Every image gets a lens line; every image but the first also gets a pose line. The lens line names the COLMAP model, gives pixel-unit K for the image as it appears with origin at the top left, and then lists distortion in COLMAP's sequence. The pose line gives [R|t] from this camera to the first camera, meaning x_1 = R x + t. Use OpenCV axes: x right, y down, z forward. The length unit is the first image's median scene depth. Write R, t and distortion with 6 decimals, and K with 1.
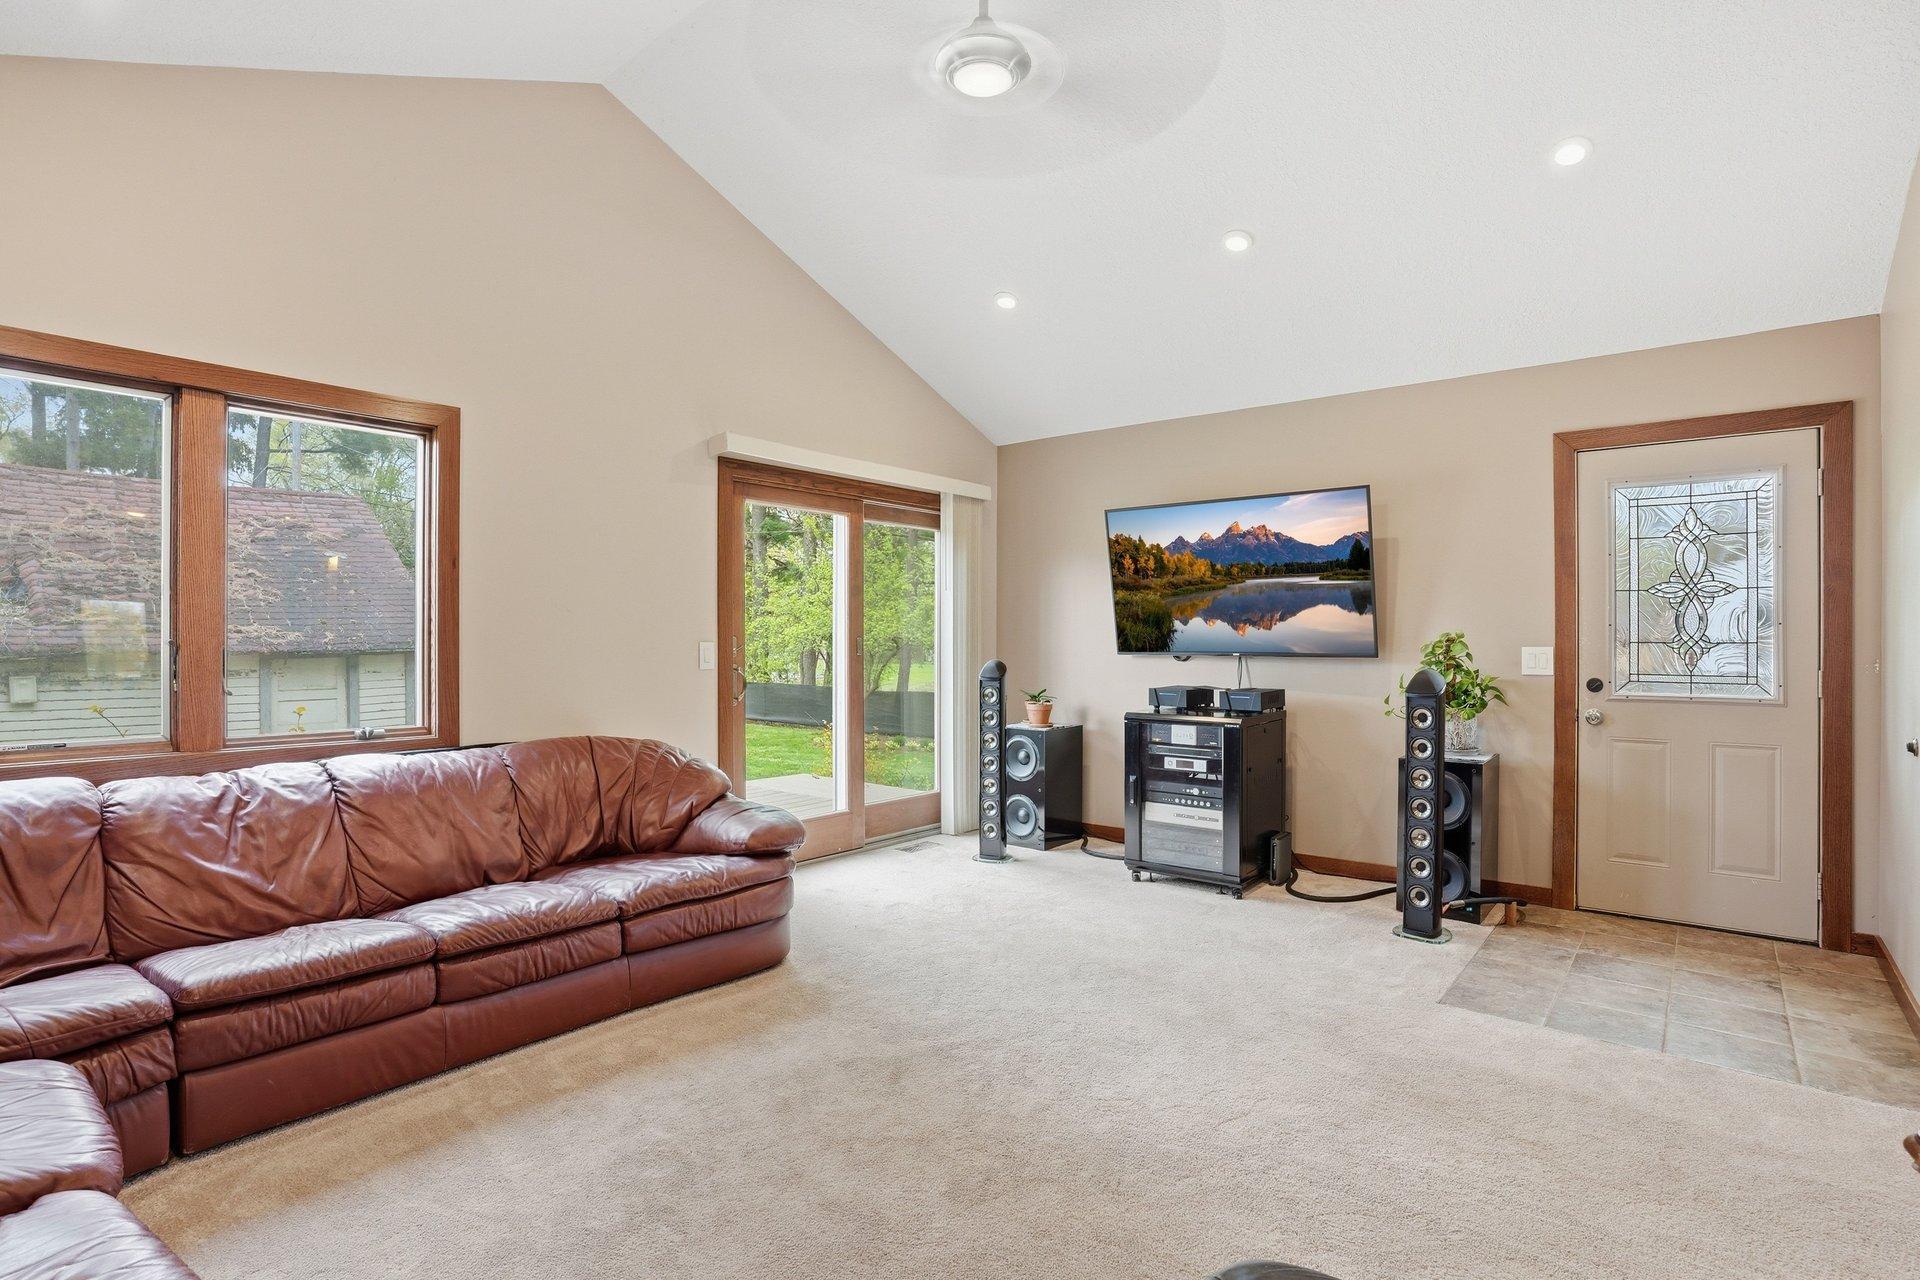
lens RADIAL K [[955.1, 0, 960.0], [0, 955.1, 640.0], [0, 0, 1]] dist [-0.072688, 0.038736]
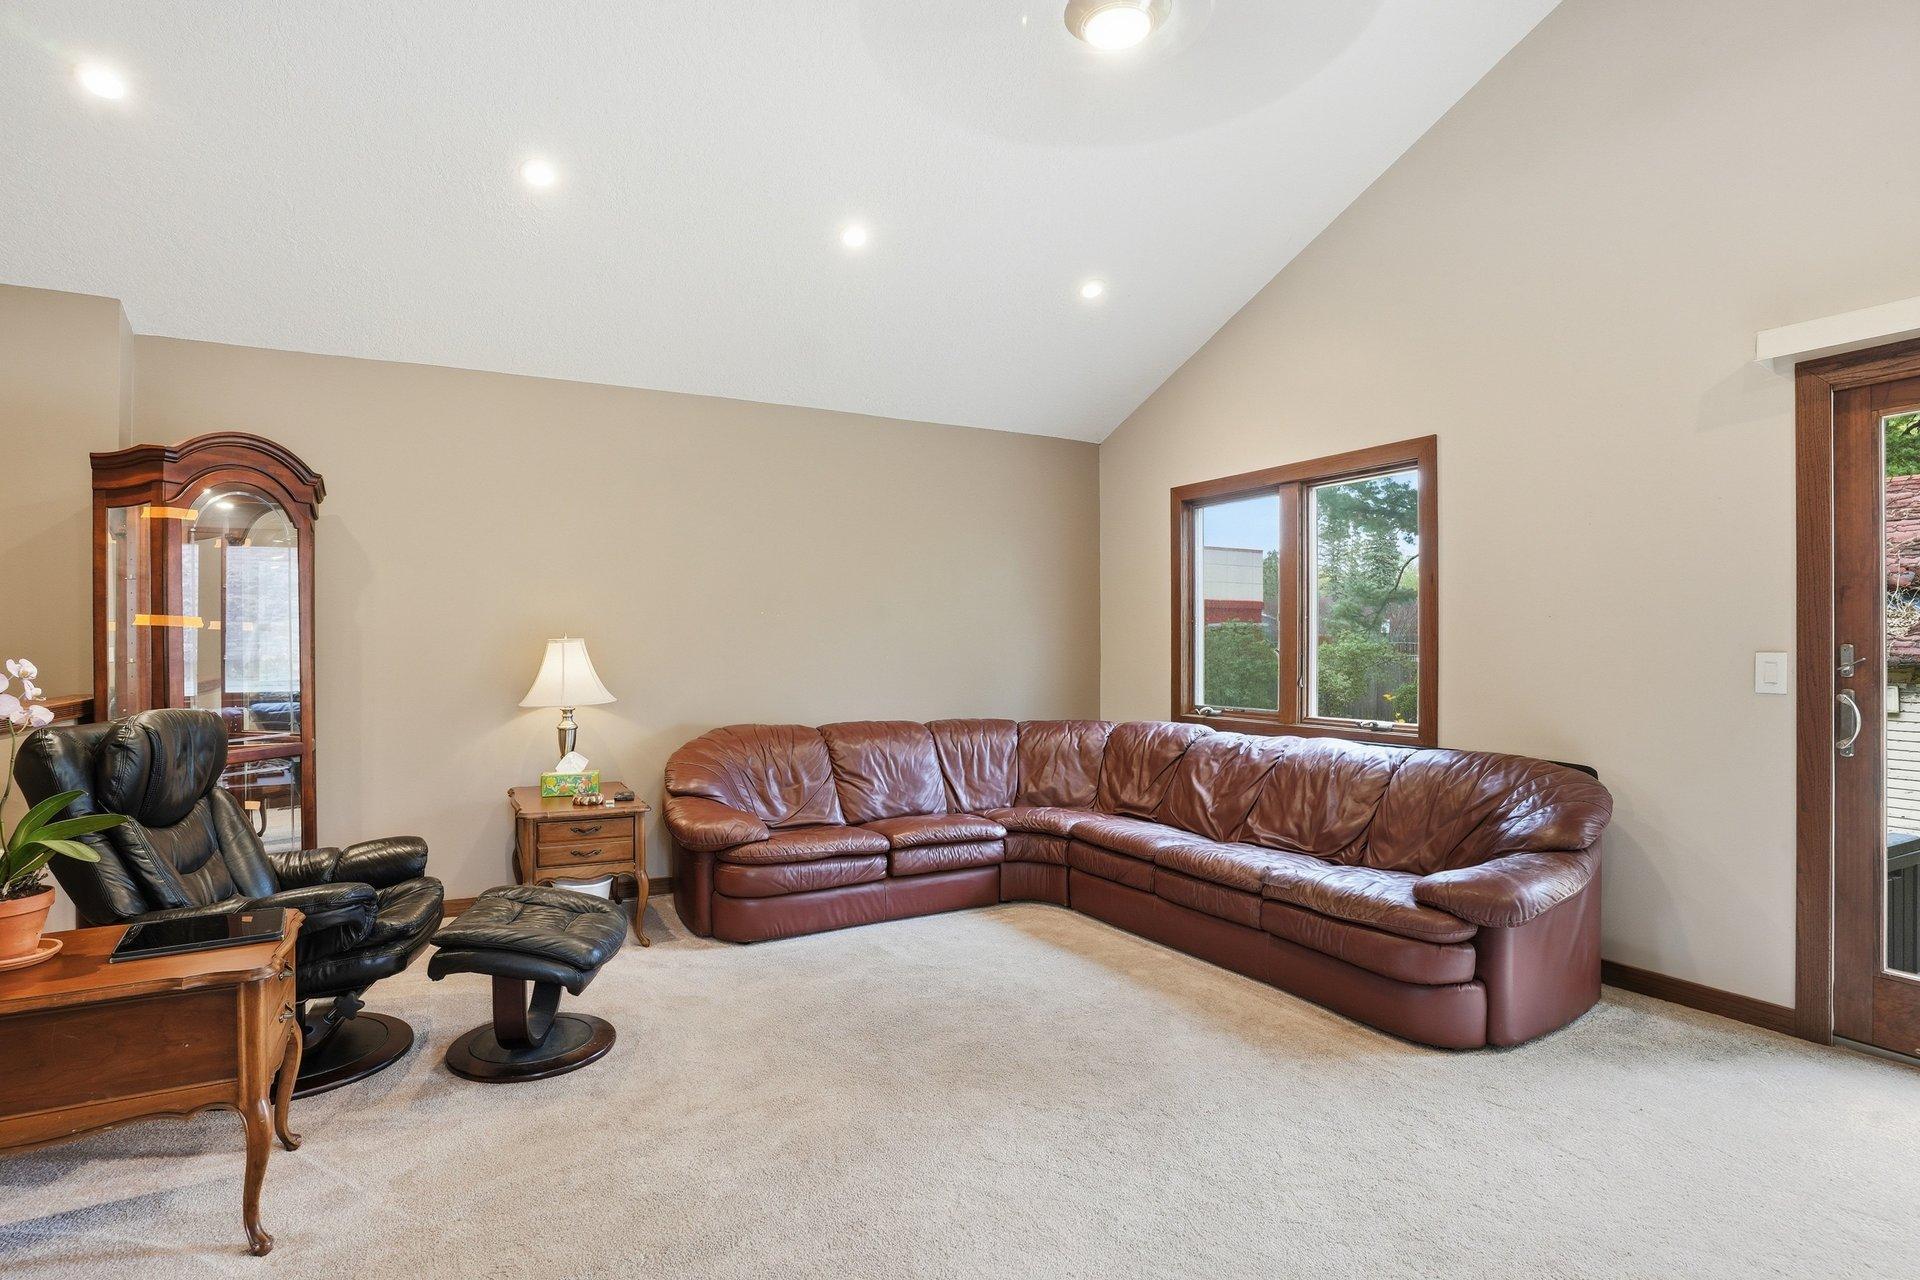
lens RADIAL K [[949.5, 0, 960.0], [0, 949.5, 640.0], [0, 0, 1]] dist [-0.004222, -0.000525]
pose [[-0.341926, -0.011353, -0.939658, 0.786383], [-0.000624, 0.999930, -0.011854, 0.003190], [0.939727, -0.003466, -0.341909, 0.991454]]
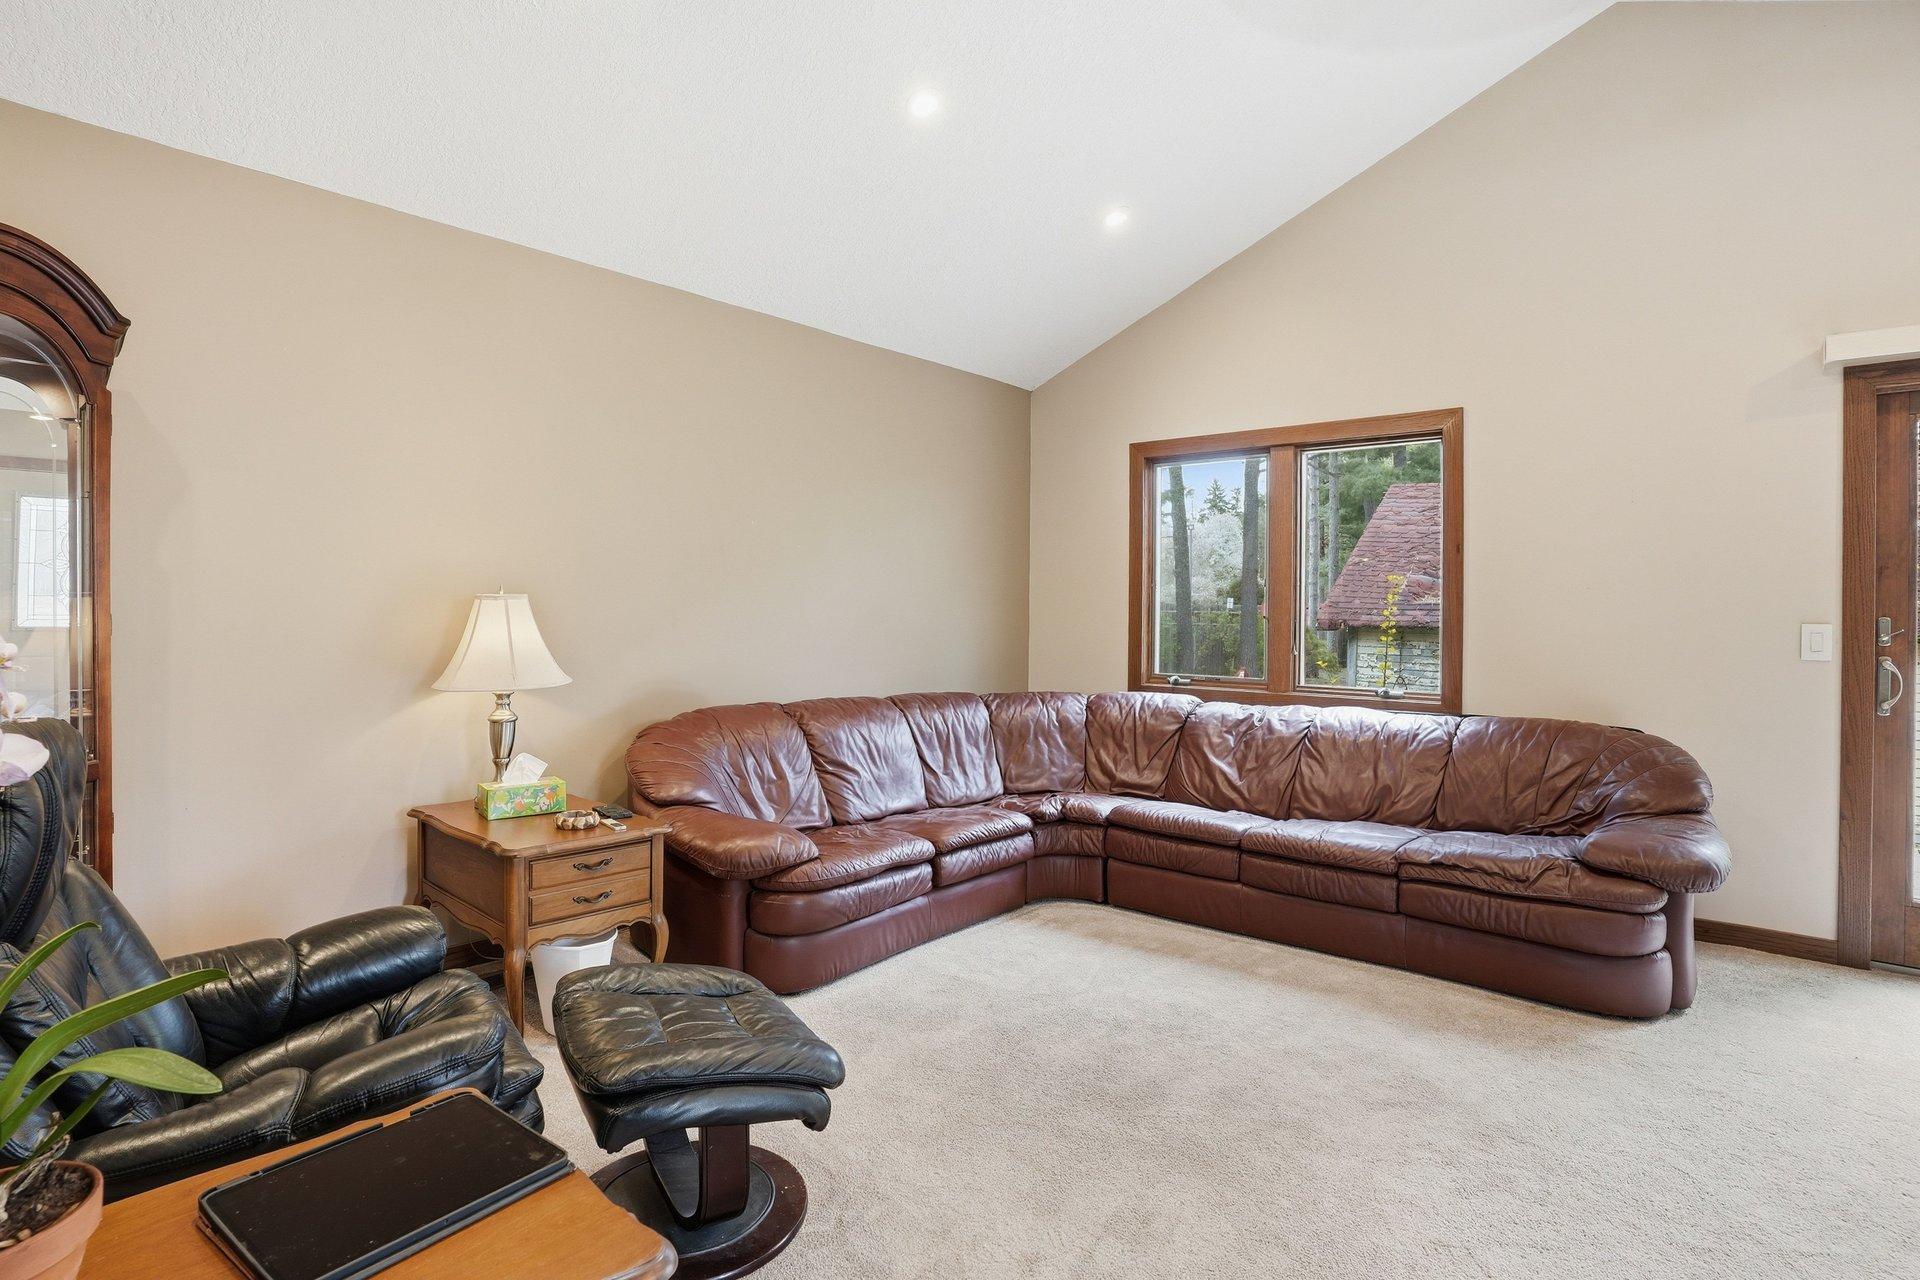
lens RADIAL K [[970.9, 0, 964.9], [0, 970.9, 612.8], [0, 0, 1]] dist [0.000477, 0.000282]
pose [[0.016897, -0.002897, -0.999853, 0.691848], [-0.009572, 0.999950, -0.003059, 0.003898], [0.999811, 0.009623, 0.016868, 0.458766]]
